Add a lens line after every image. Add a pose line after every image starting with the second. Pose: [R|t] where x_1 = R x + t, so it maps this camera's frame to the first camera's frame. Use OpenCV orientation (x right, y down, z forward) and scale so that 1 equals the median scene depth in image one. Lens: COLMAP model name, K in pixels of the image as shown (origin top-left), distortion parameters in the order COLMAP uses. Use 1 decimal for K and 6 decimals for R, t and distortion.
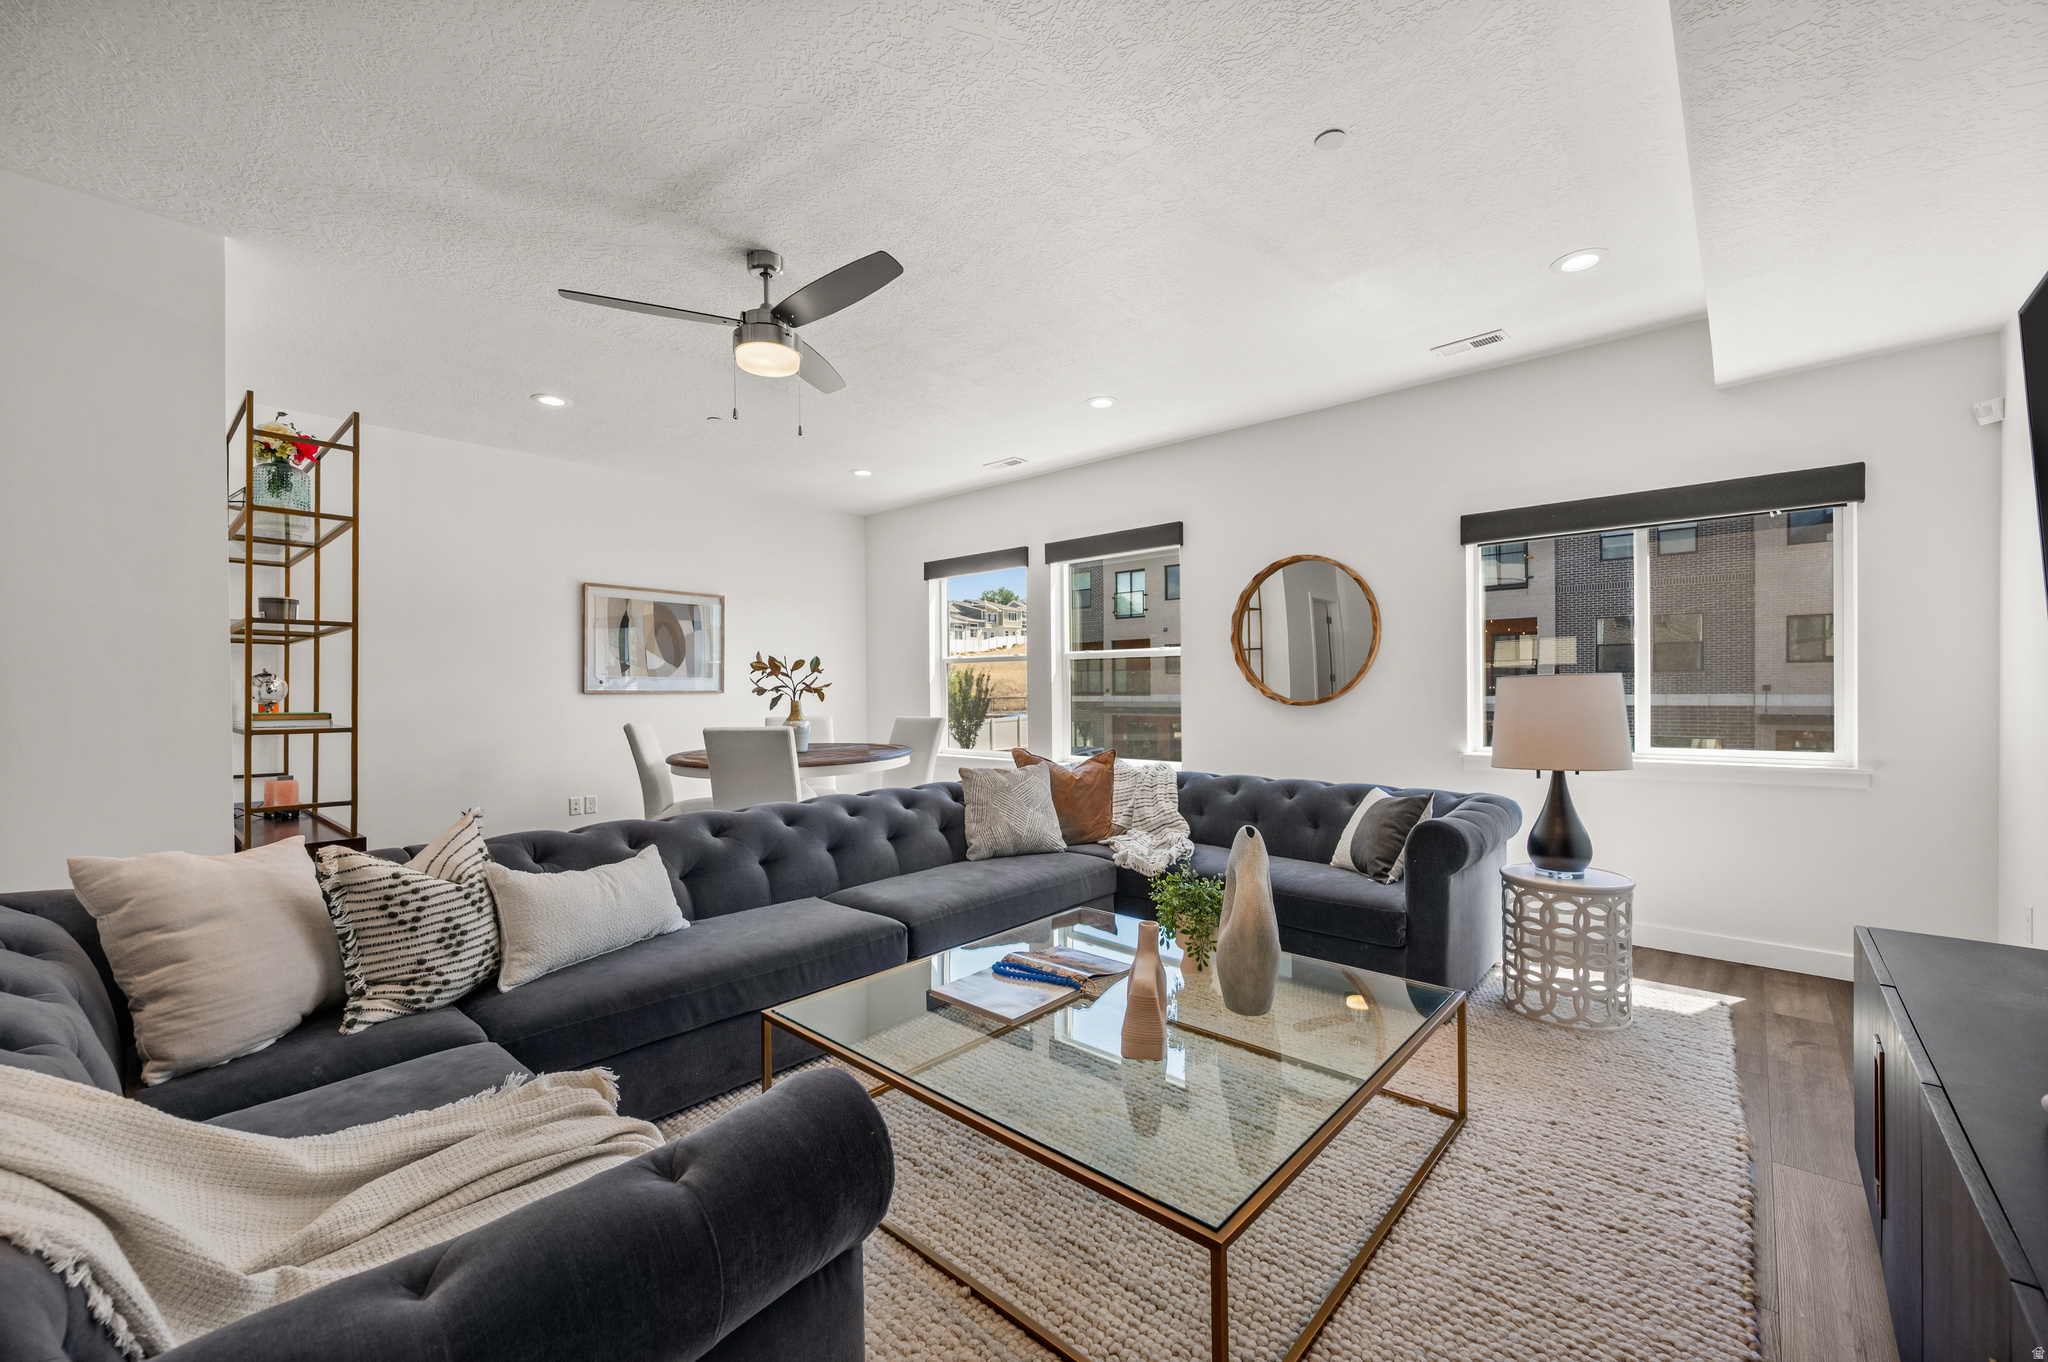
lens RADIAL K [[810.9, 0, 1024.7], [0, 810.9, 689.1], [0, 0, 1]] dist [-0.001484, -0.000506]
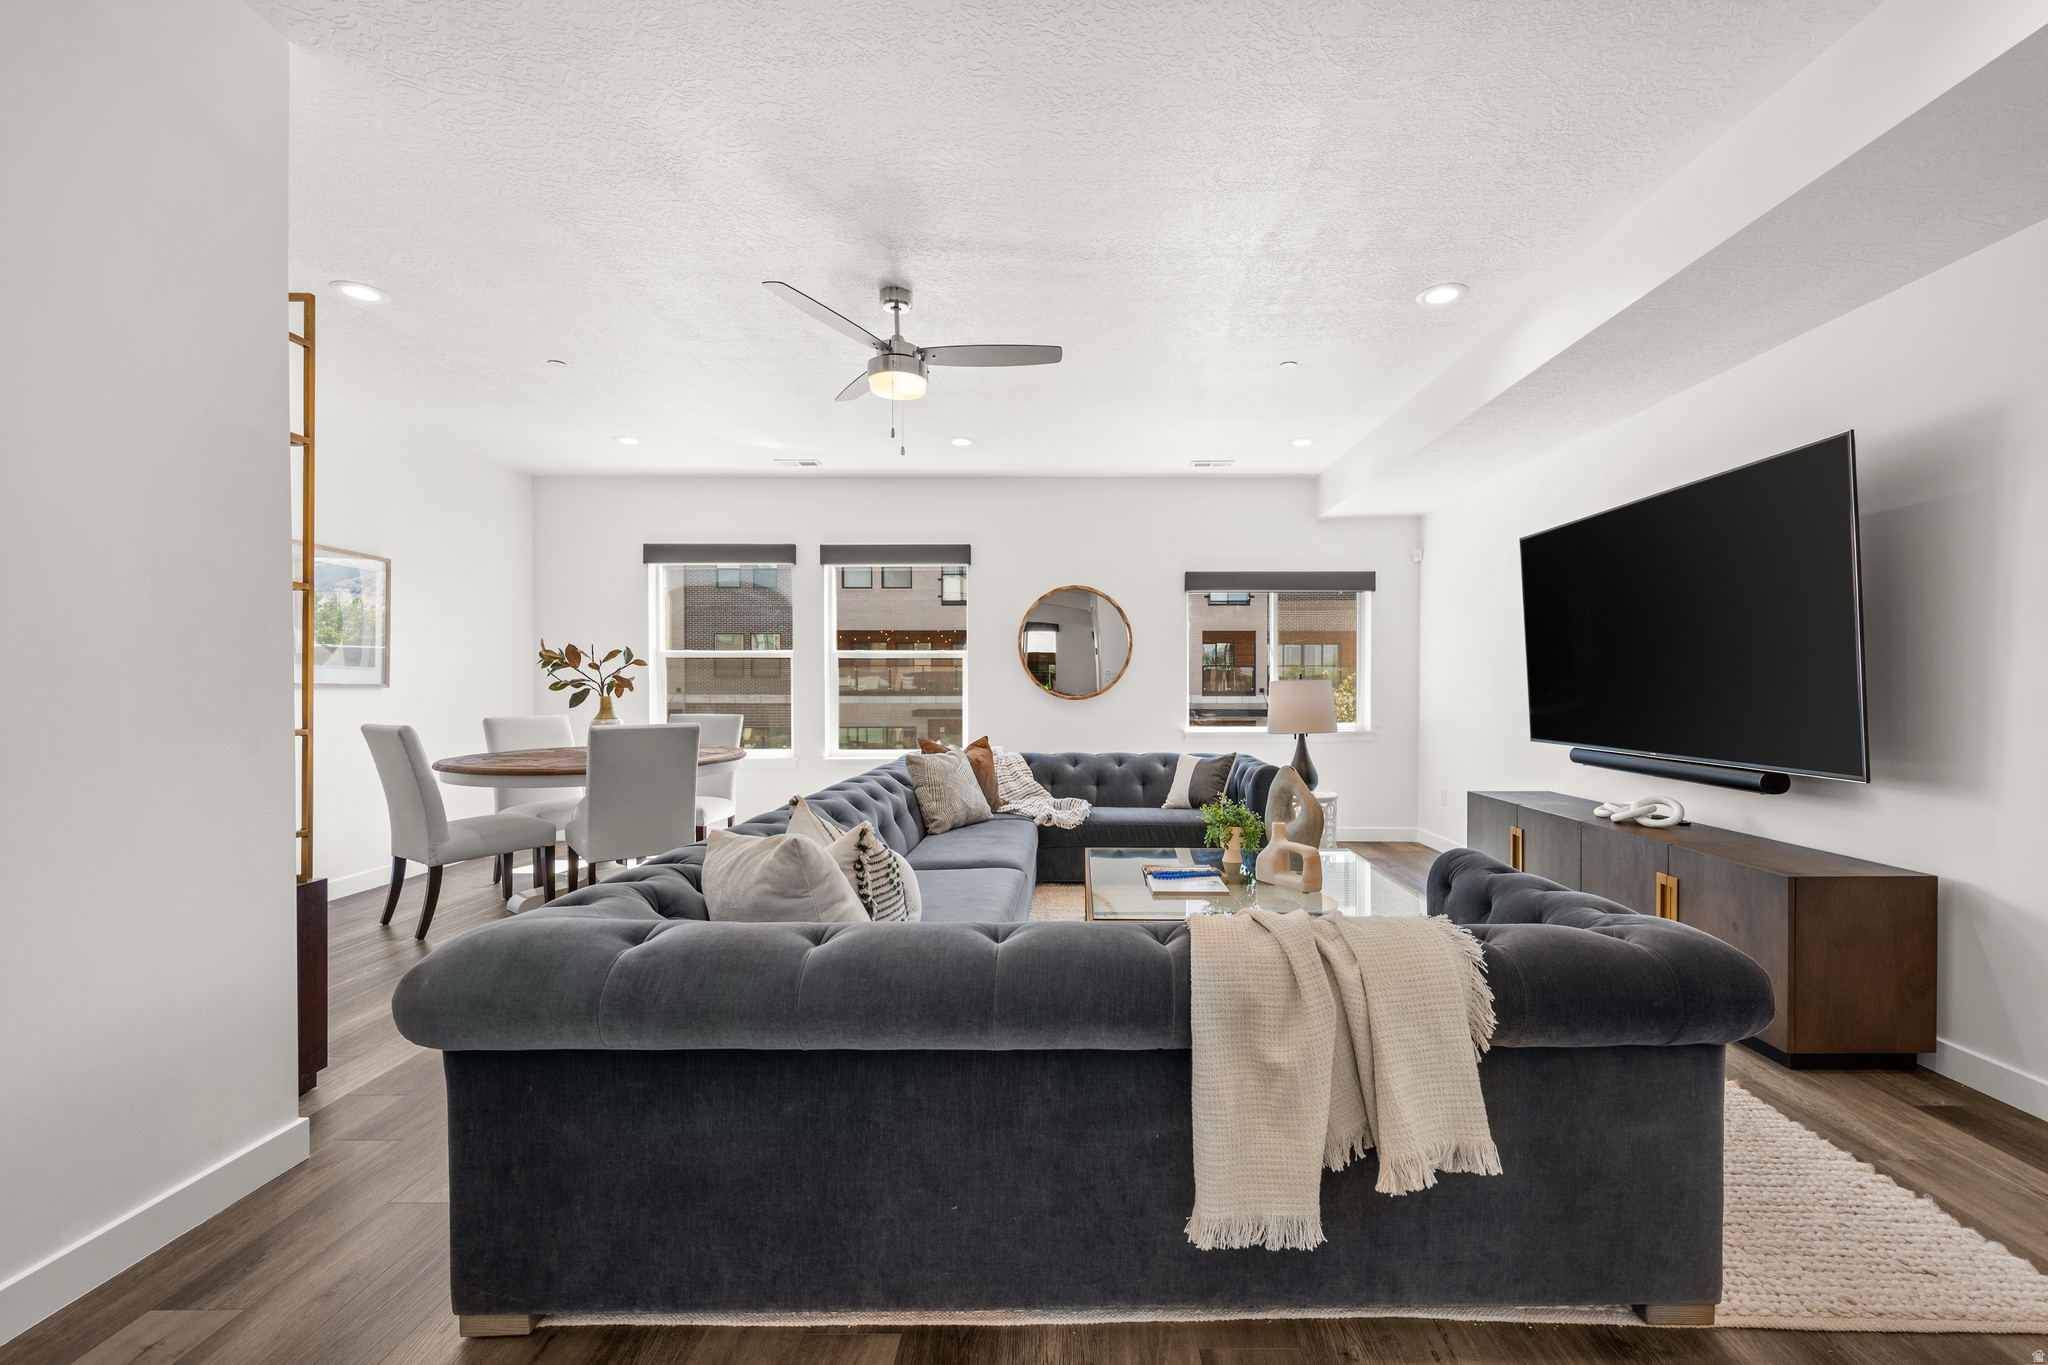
lens RADIAL K [[864.4, 0, 1027.0], [0, 864.4, 694.5], [0, 0, 1]] dist [0.003302, -0.000017]
pose [[0.744982, 0.000916, 0.667084, -0.570624], [-0.004731, 0.999981, 0.003910, 0.006036], [-0.667068, -0.006069, 0.744972, 0.002972]]
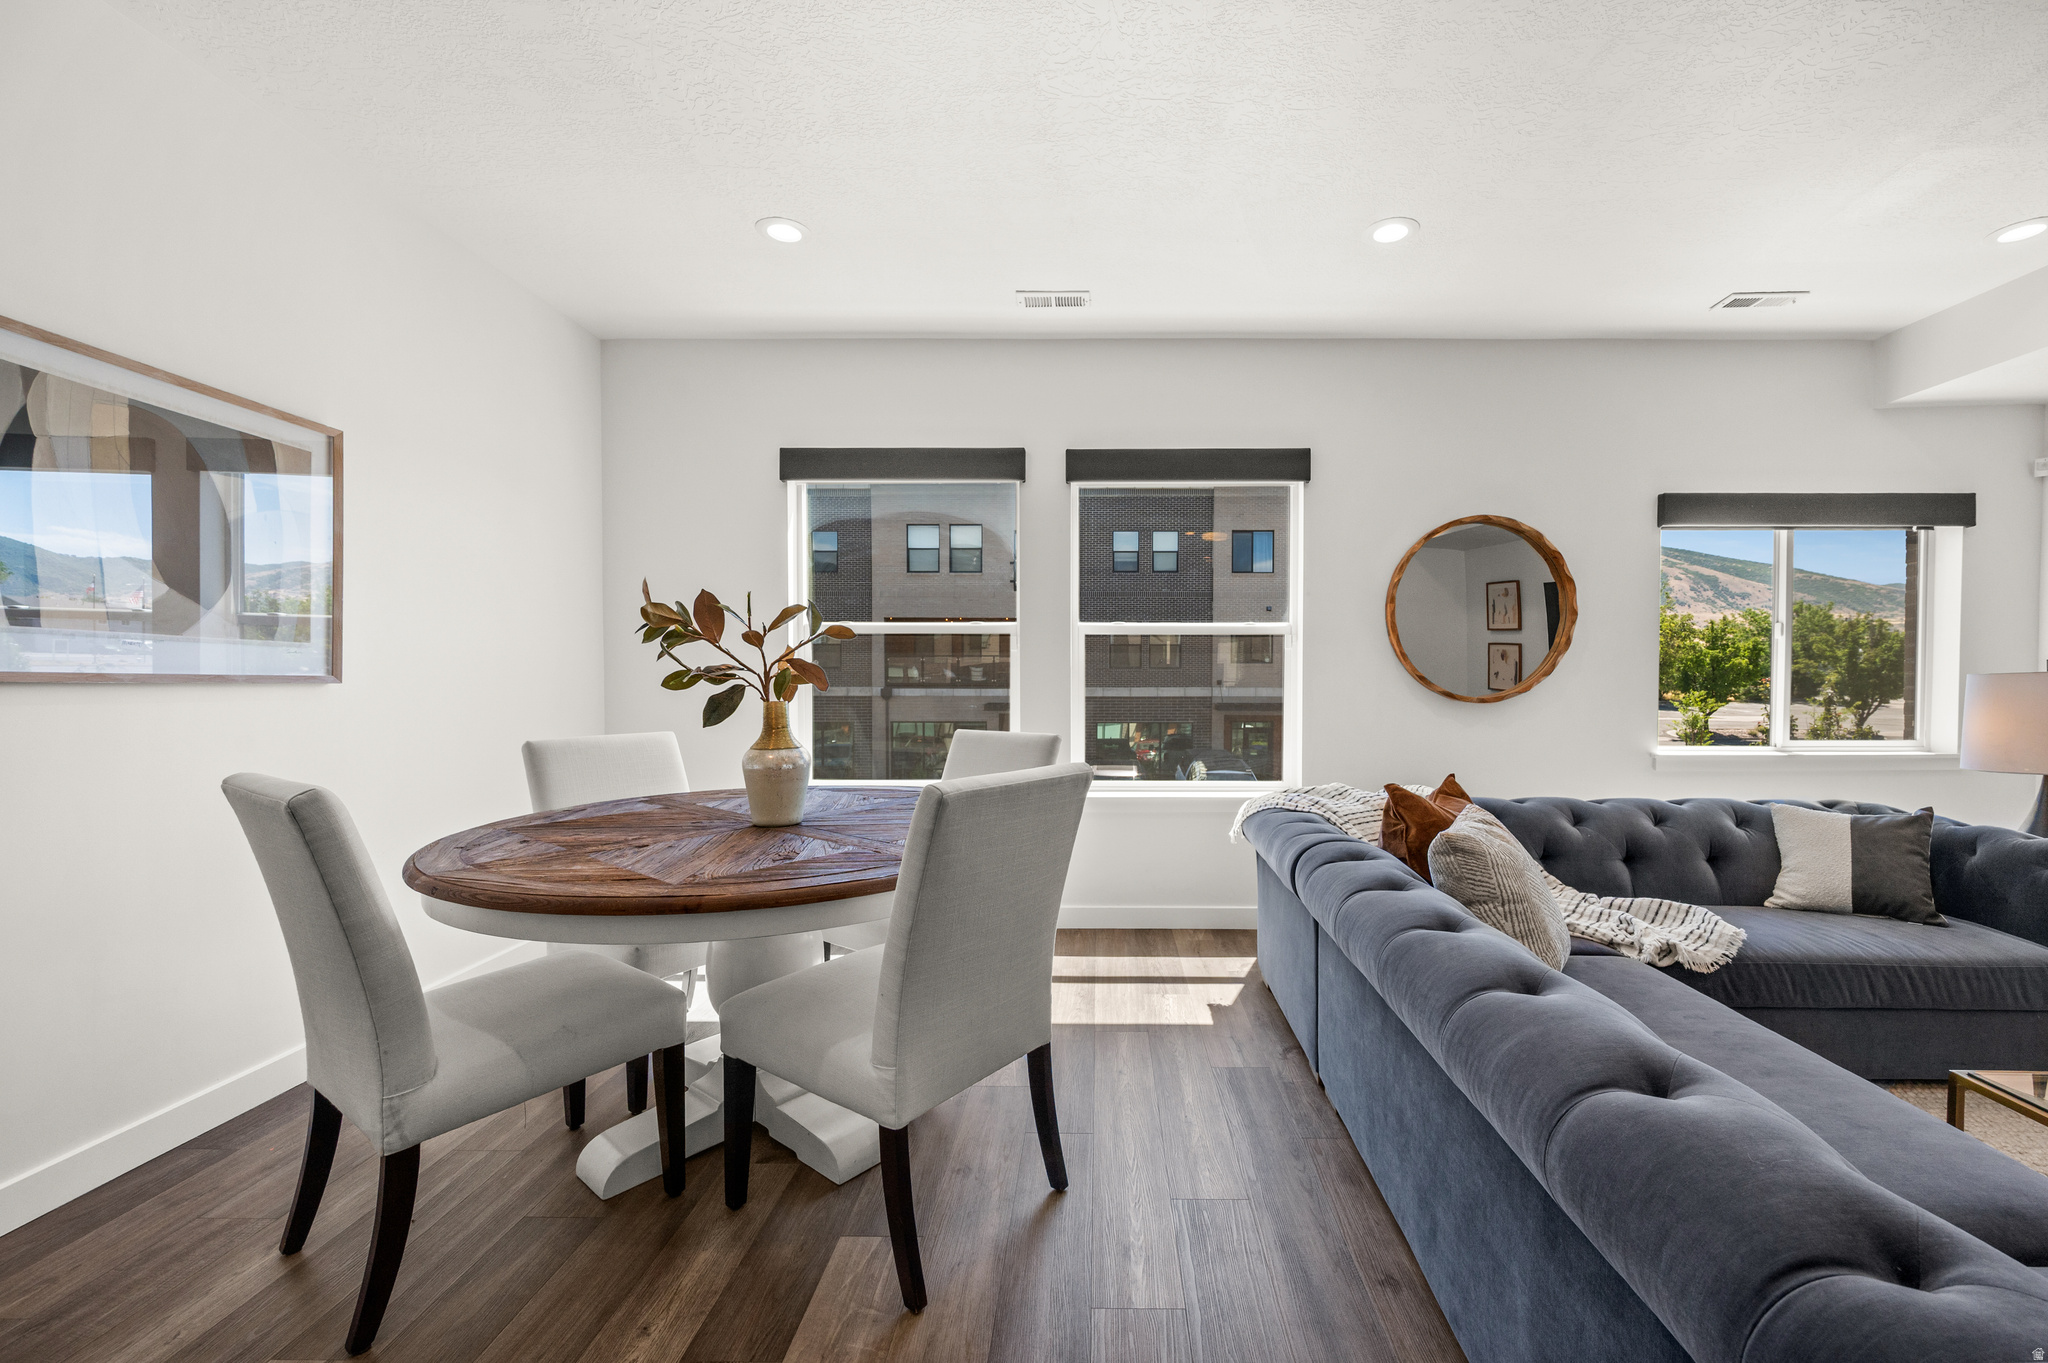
lens RADIAL K [[810.9, 0, 1019.2], [0, 810.9, 693.2], [0, 0, 1]] dist [-0.001484, -0.000506]
pose [[0.752143, -0.003697, 0.658990, -0.466817], [-0.006374, 0.999897, 0.012885, 0.003105], [-0.658969, -0.013892, 0.752042, 0.607338]]
